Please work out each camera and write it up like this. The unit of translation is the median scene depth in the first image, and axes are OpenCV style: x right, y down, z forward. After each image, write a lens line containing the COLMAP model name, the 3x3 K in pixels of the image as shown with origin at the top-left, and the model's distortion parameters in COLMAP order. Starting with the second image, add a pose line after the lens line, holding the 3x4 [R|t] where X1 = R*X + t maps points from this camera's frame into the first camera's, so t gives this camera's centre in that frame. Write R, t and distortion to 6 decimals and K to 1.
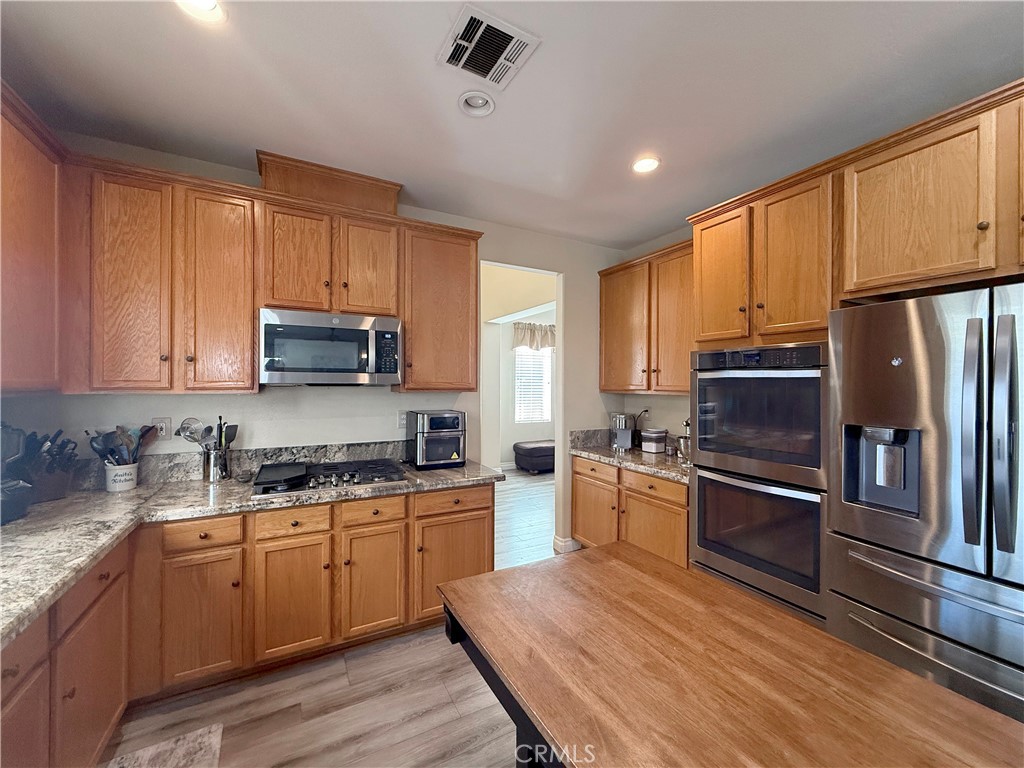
lens RADIAL K [[410.2, 0, 510.2], [0, 410.2, 382.5], [0, 0, 1]] dist [0.001010, 0.000523]
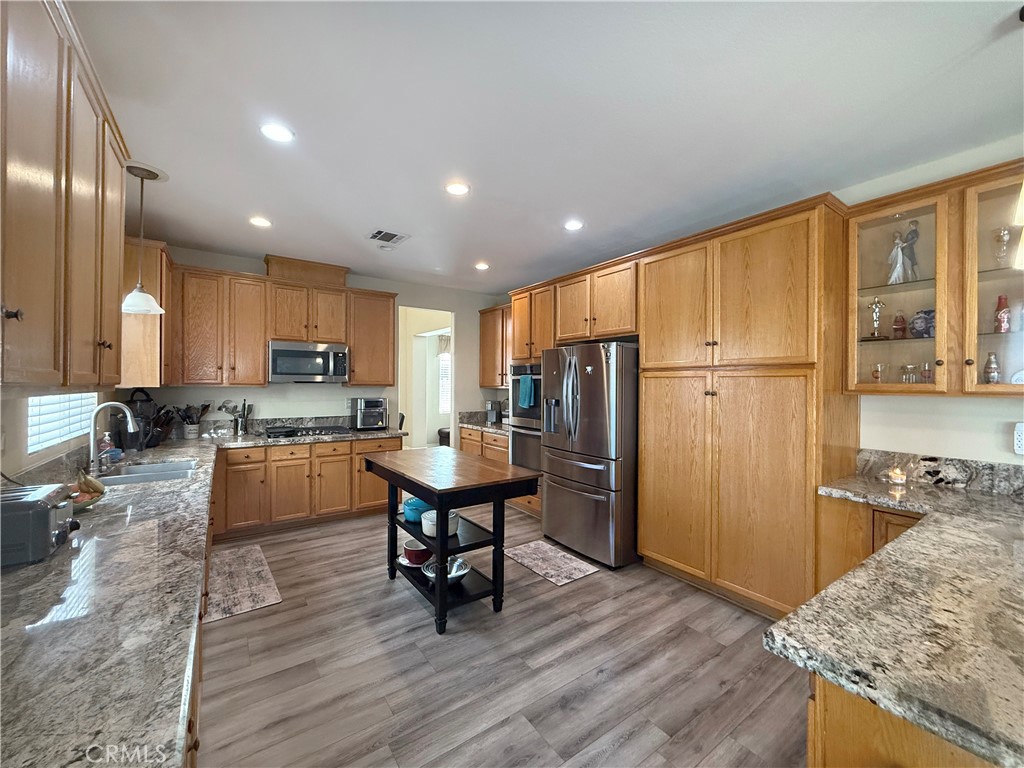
lens RADIAL K [[410.2, 0, 510.2], [0, 410.2, 382.5], [0, 0, 1]] dist [0.001010, 0.000523]
pose [[0.992881, 0.000821, 0.119105, 0.233249], [-0.000861, 1.000000, 0.000279, 0.005991], [-0.119104, -0.000380, 0.992882, -0.900696]]
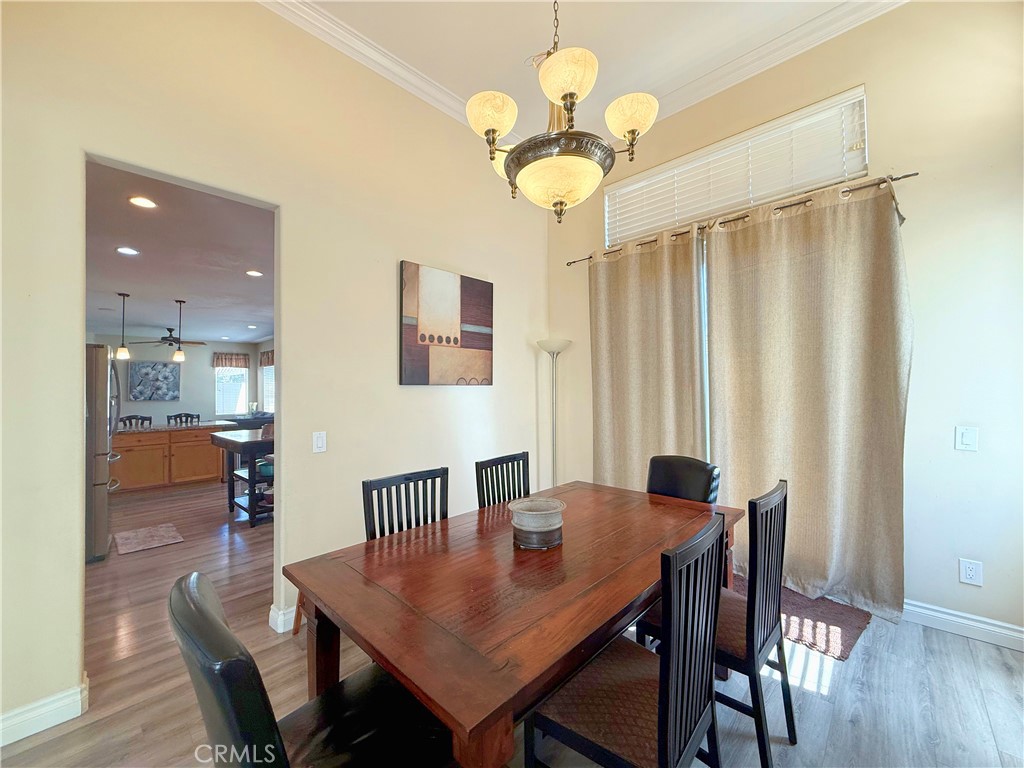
lens RADIAL K [[413.1, 0, 514.0], [0, 413.1, 383.8], [0, 0, 1]] dist [-0.000265, -0.000074]
pose [[-0.950971, 0.000548, -0.309279, -0.358741], [0.007141, 0.999771, -0.020187, 0.048336], [0.309197, -0.021406, -0.950757, 2.551056]]
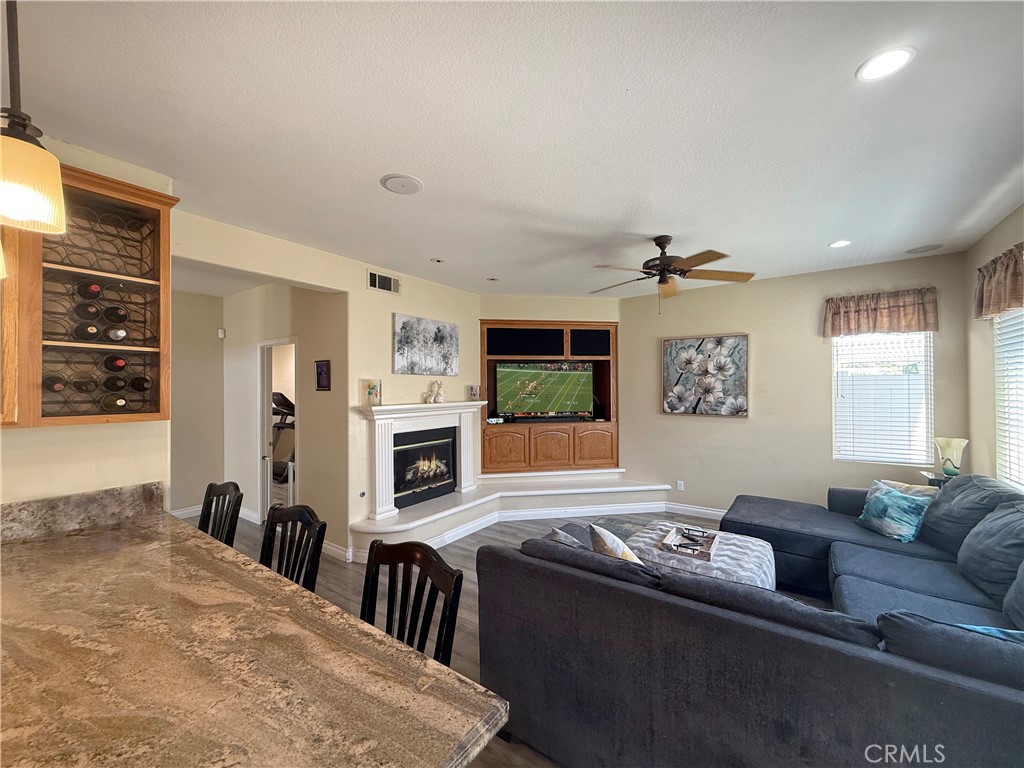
lens RADIAL K [[406.9, 0, 509.8], [0, 406.9, 384.6], [0, 0, 1]] dist [0.000941, -0.000283]
pose [[-0.438751, 0.002640, 0.898605, 0.389325], [-0.000383, 0.999995, -0.003125, -0.035645], [-0.898608, -0.001716, -0.438748, -0.757506]]
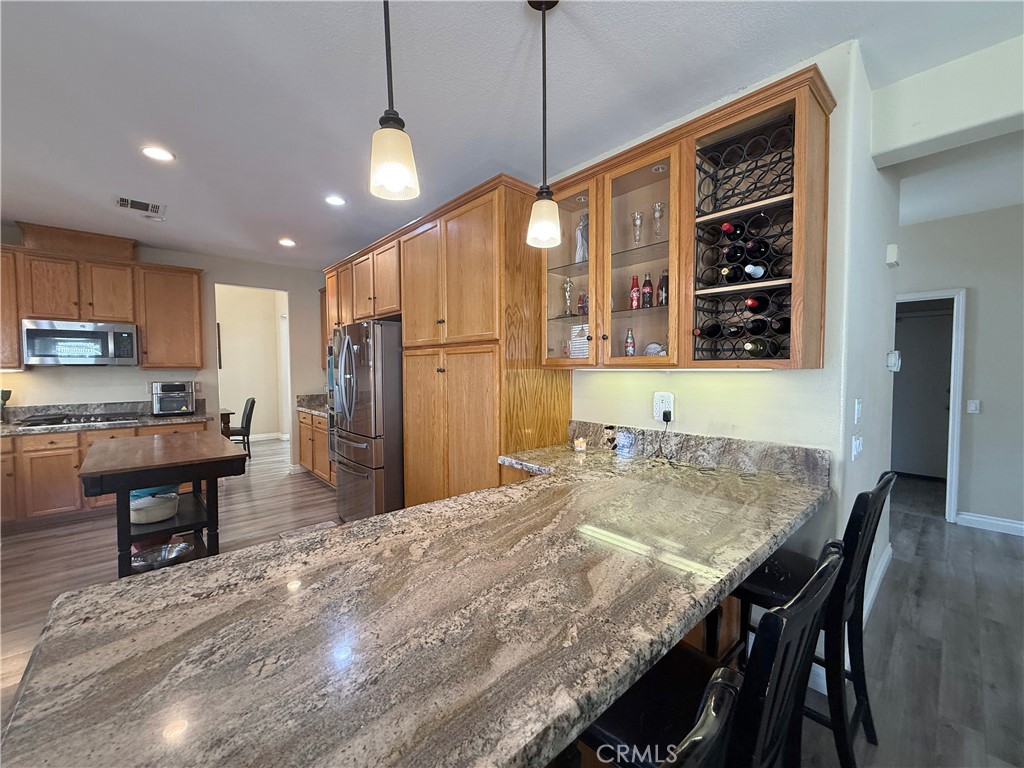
lens RADIAL K [[410.2, 0, 510.2], [0, 410.2, 382.5], [0, 0, 1]] dist [0.001010, 0.000523]
pose [[0.971373, -0.018271, 0.236855, 0.846073], [0.009139, 0.999174, 0.039595, 0.026533], [-0.237383, -0.036297, 0.970738, -1.019234]]
